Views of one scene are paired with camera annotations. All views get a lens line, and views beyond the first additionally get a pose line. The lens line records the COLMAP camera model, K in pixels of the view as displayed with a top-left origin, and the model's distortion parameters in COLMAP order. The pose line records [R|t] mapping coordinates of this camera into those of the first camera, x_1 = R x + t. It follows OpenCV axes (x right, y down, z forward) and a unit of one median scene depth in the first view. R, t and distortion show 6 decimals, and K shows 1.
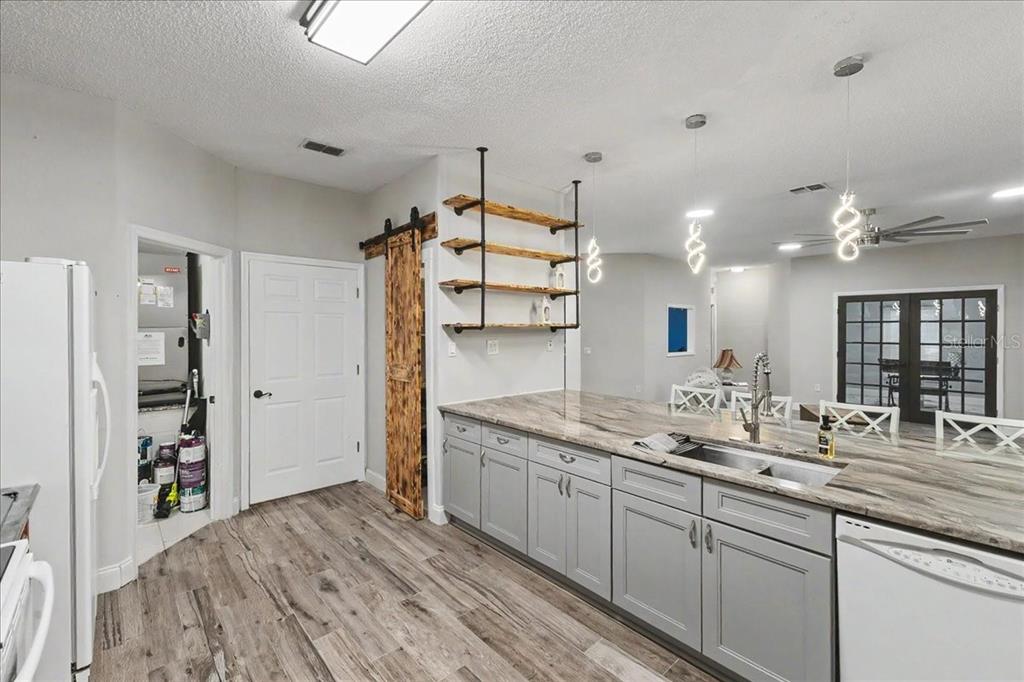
lens RADIAL K [[448.6, 0, 516.0], [0, 448.6, 332.8], [0, 0, 1]] dist [0.005309, -0.000021]
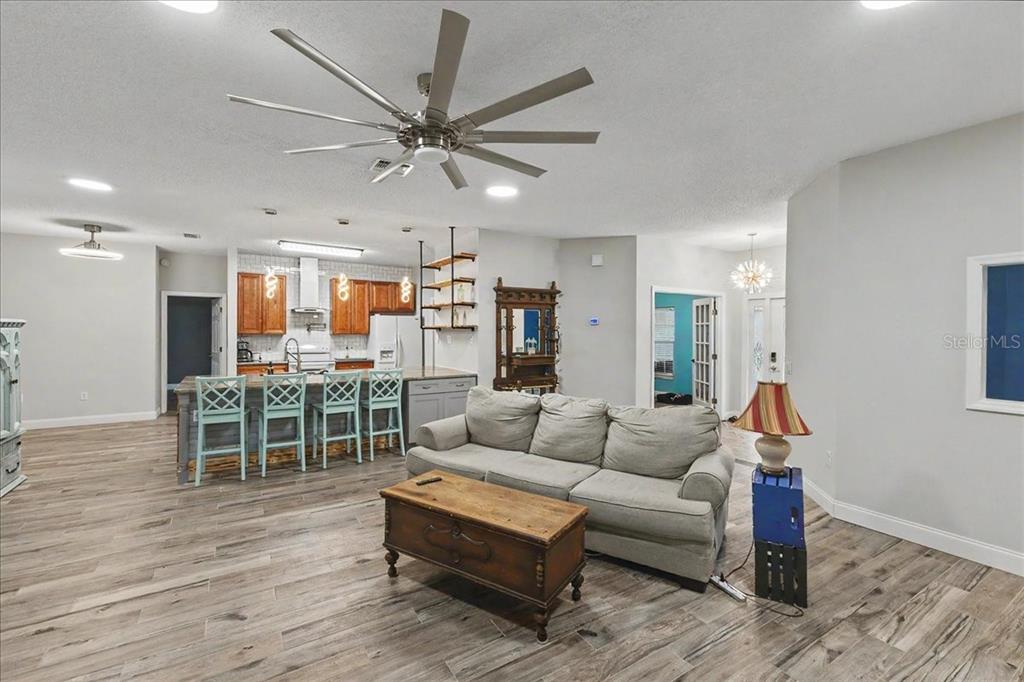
lens RADIAL K [[448.6, 0, 511.9], [0, 448.6, 335.8], [0, 0, 1]] dist [0.005309, -0.000021]
pose [[-0.182324, 0.014556, -0.983131, 1.824827], [-0.015401, 0.999725, 0.017658, -0.017117], [0.983118, 0.018360, -0.182050, 1.737945]]
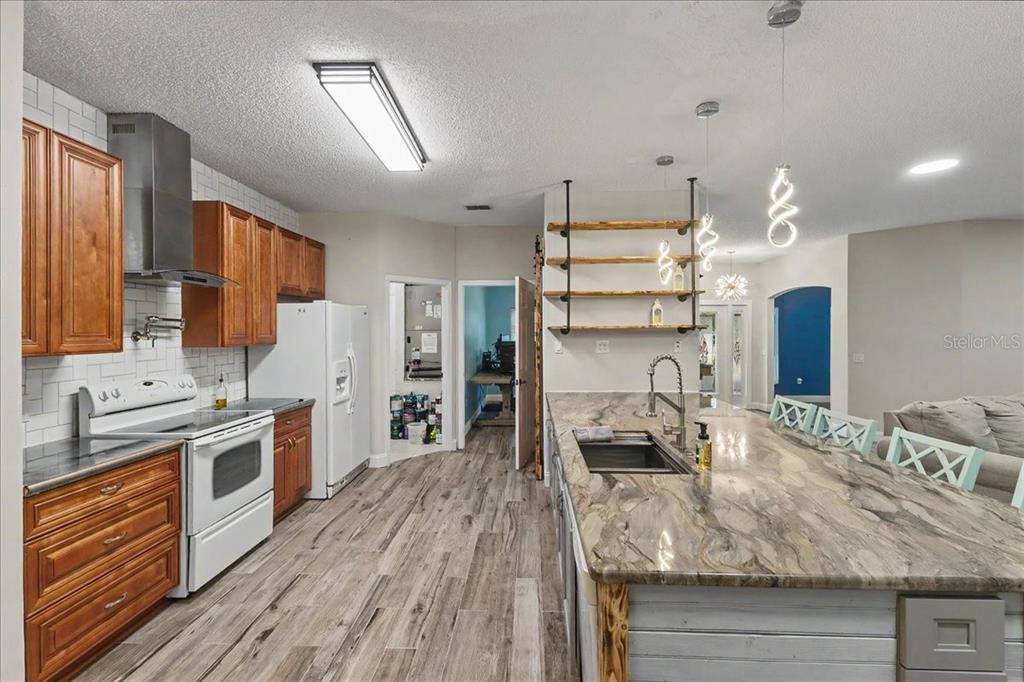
lens RADIAL K [[448.6, 0, 514.1], [0, 448.6, 335.3], [0, 0, 1]] dist [0.005309, -0.000021]
pose [[0.710128, 0.005507, -0.704051, 0.652252], [-0.006074, 0.999980, 0.001695, 0.003182], [0.704047, 0.003072, 0.710147, 0.043879]]
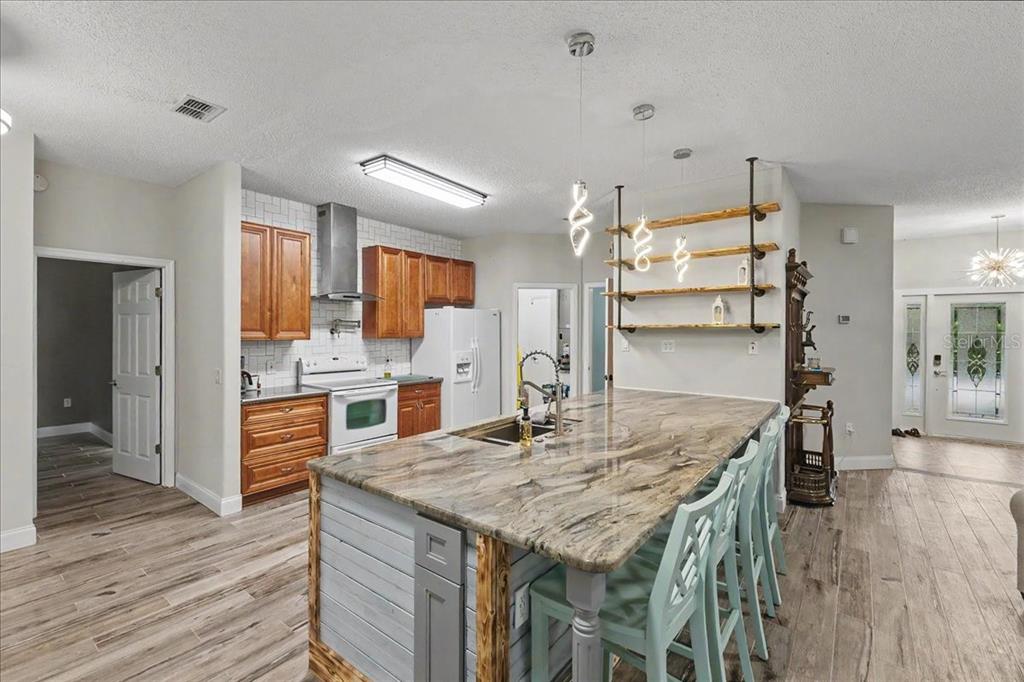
lens RADIAL K [[448.6, 0, 511.4], [0, 448.6, 335.4], [0, 0, 1]] dist [0.005309, -0.000021]
pose [[0.167080, 0.015685, -0.985819, 1.089046], [-0.013951, 0.999811, 0.013544, -0.003680], [0.985845, 0.011490, 0.167267, 0.479320]]
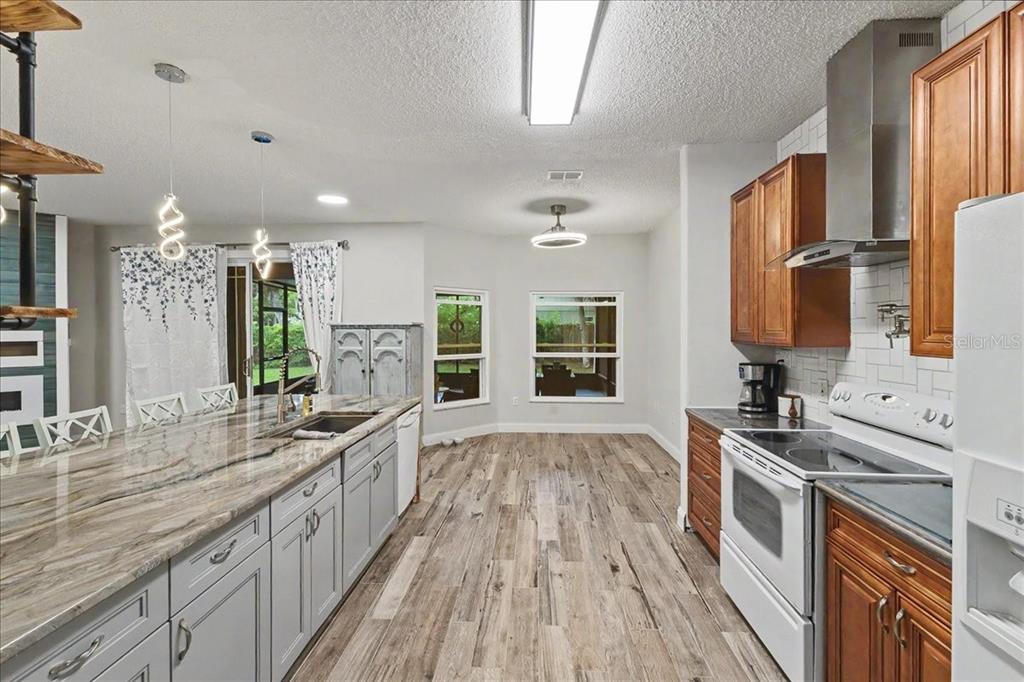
lens RADIAL K [[448.6, 0, 508.7], [0, 448.6, 333.7], [0, 0, 1]] dist [0.005309, -0.000021]
pose [[-0.694846, -0.005788, 0.719136, -0.519509], [0.008475, 0.999832, 0.016236, -0.002347], [-0.719109, 0.017376, -0.694680, 0.958979]]
